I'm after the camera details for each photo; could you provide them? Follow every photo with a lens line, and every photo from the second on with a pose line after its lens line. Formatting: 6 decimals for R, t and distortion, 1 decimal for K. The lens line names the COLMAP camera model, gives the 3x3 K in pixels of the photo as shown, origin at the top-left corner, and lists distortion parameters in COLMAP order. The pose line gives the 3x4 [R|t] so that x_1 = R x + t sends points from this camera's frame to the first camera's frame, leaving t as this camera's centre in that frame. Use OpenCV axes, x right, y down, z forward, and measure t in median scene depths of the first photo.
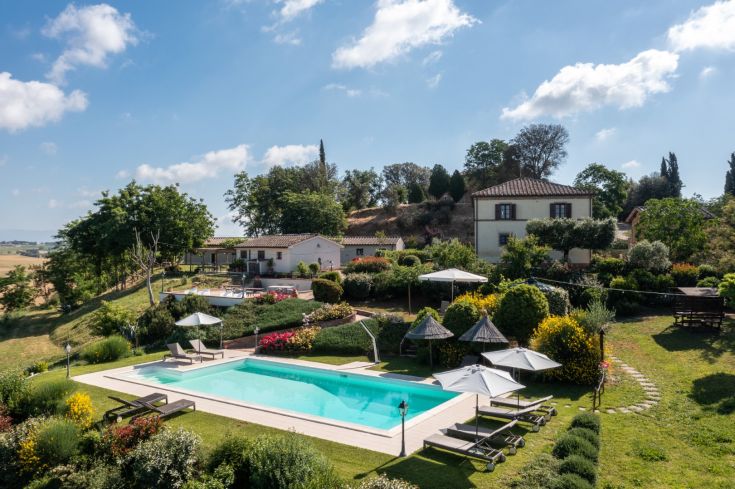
lens RADIAL K [[570.8, 0, 367.5], [0, 570.8, 244.5], [0, 0, 1]] dist [-0.006141, -0.000477]
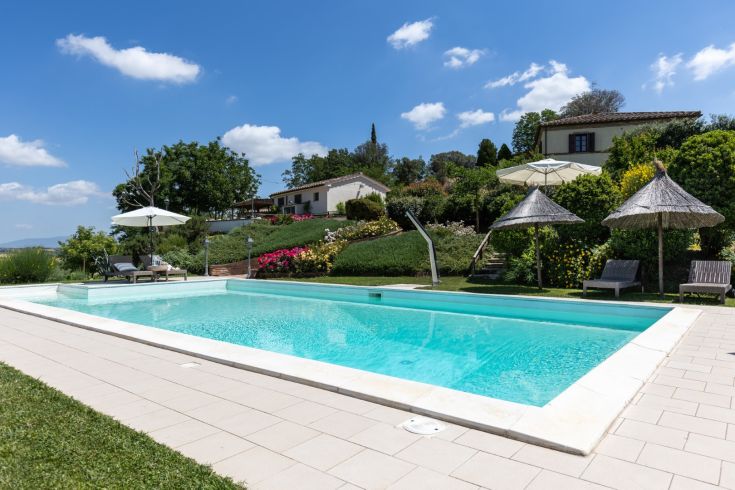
lens RADIAL K [[461.7, 0, 375.4], [0, 461.7, 246.5], [0, 0, 1]] dist [0.003264, 0.001096]
pose [[0.996057, -0.004052, -0.088619, -0.001169], [0.003886, 0.999990, -0.002042, 0.079748], [0.088626, 0.001689, 0.996064, 0.243988]]
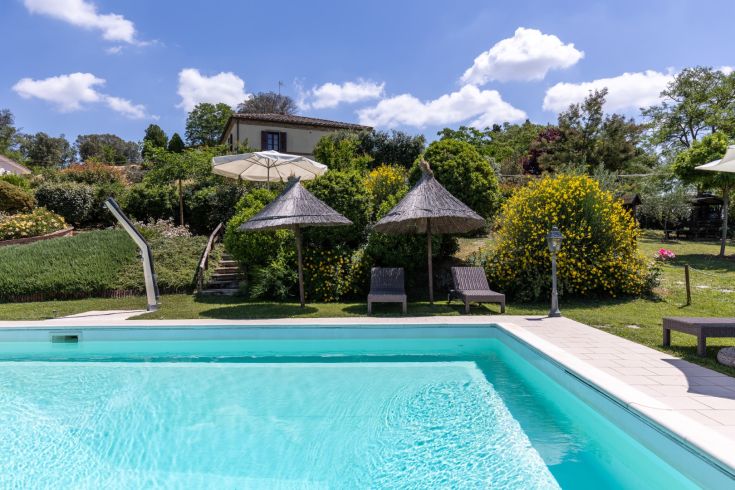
lens RADIAL K [[489.0, 0, 367.5], [0, 489.0, 245.0], [0, 0, 1]] dist [-0.002540, -0.001713]
pose [[0.836876, -0.002559, 0.547387, -0.021165], [0.006897, 0.999959, -0.005870, 0.077948], [-0.547349, 0.008687, 0.836859, 0.292210]]
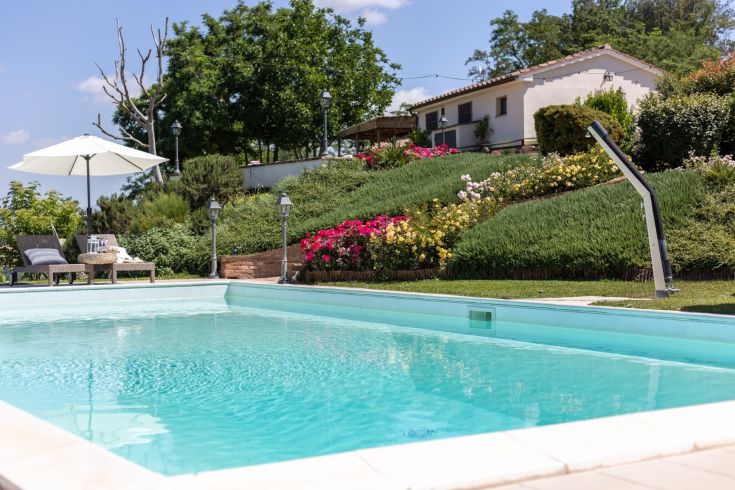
lens RADIAL K [[1067.9, 0, 367.5], [0, 1067.9, 245.0], [0, 0, 1]] dist [-0.010961, 0.001888]
pose [[0.917039, -0.005101, -0.398765, 0.039499], [0.011033, 0.999860, 0.012584, 0.083787], [0.398645, -0.015939, 0.916967, 0.246868]]
